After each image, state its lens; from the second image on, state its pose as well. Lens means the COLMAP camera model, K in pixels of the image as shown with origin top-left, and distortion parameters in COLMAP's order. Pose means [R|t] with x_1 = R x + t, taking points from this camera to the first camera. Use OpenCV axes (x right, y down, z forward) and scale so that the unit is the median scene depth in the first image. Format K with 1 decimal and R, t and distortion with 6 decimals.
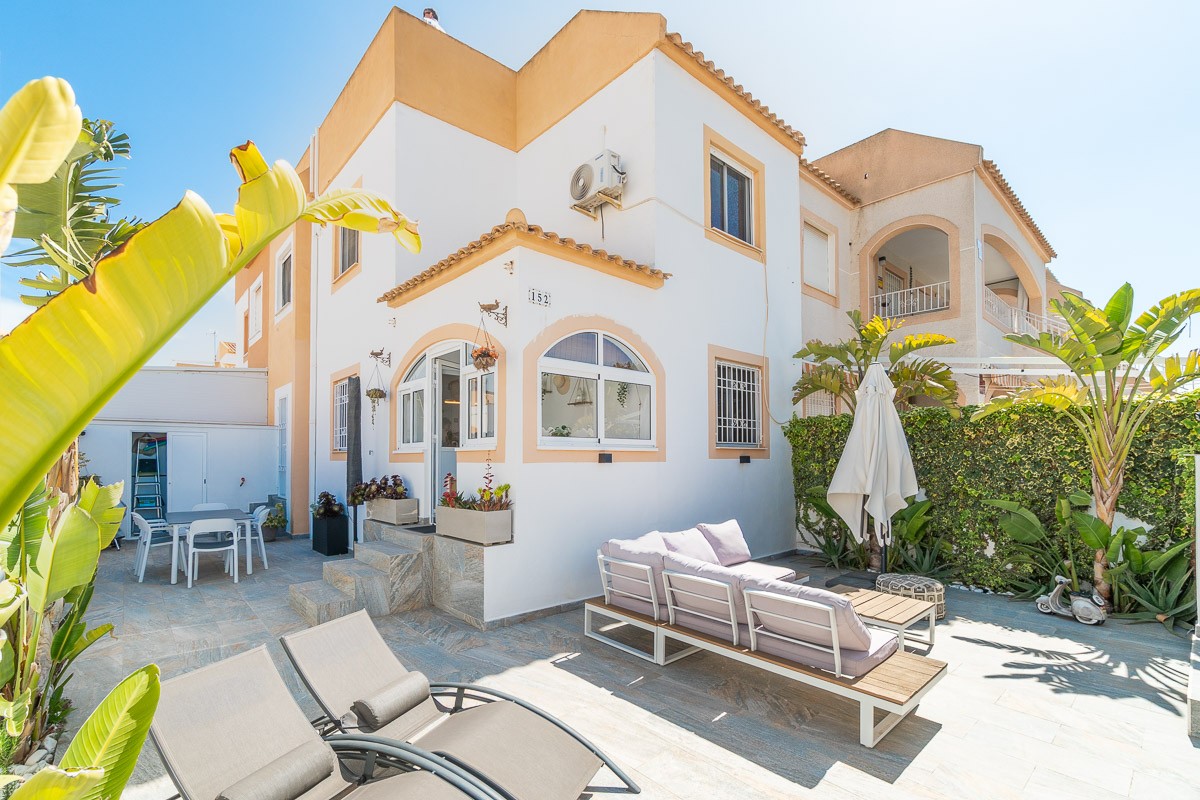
lens RADIAL K [[502.7, 0, 597.6], [0, 502.7, 454.6], [0, 0, 1]] dist [0.008060, 0.000097]
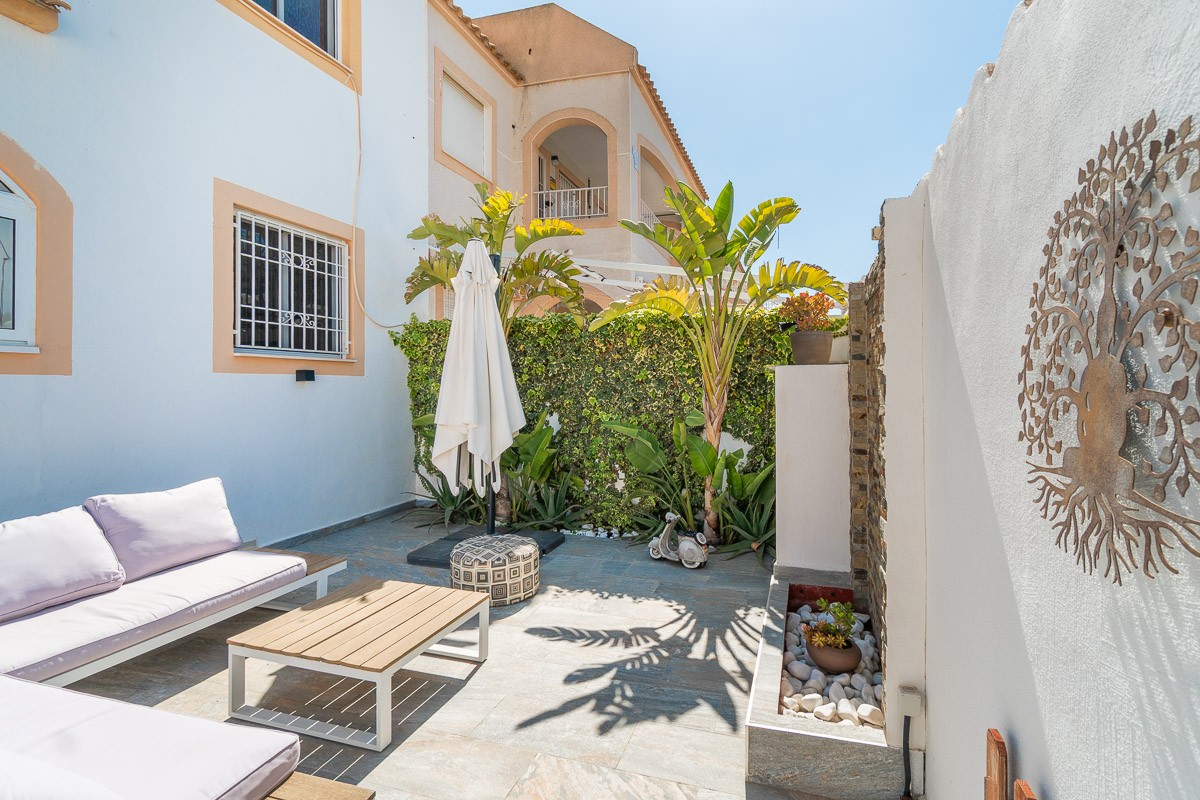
lens RADIAL K [[547.6, 0, 600.4], [0, 547.6, 382.1], [0, 0, 1]] dist [0.002615, 0.000228]
pose [[0.868996, 0.001097, 0.494817, 0.316880], [-0.002151, 0.999996, 0.001561, 0.018530], [-0.494814, -0.002421, 0.868996, 0.232616]]
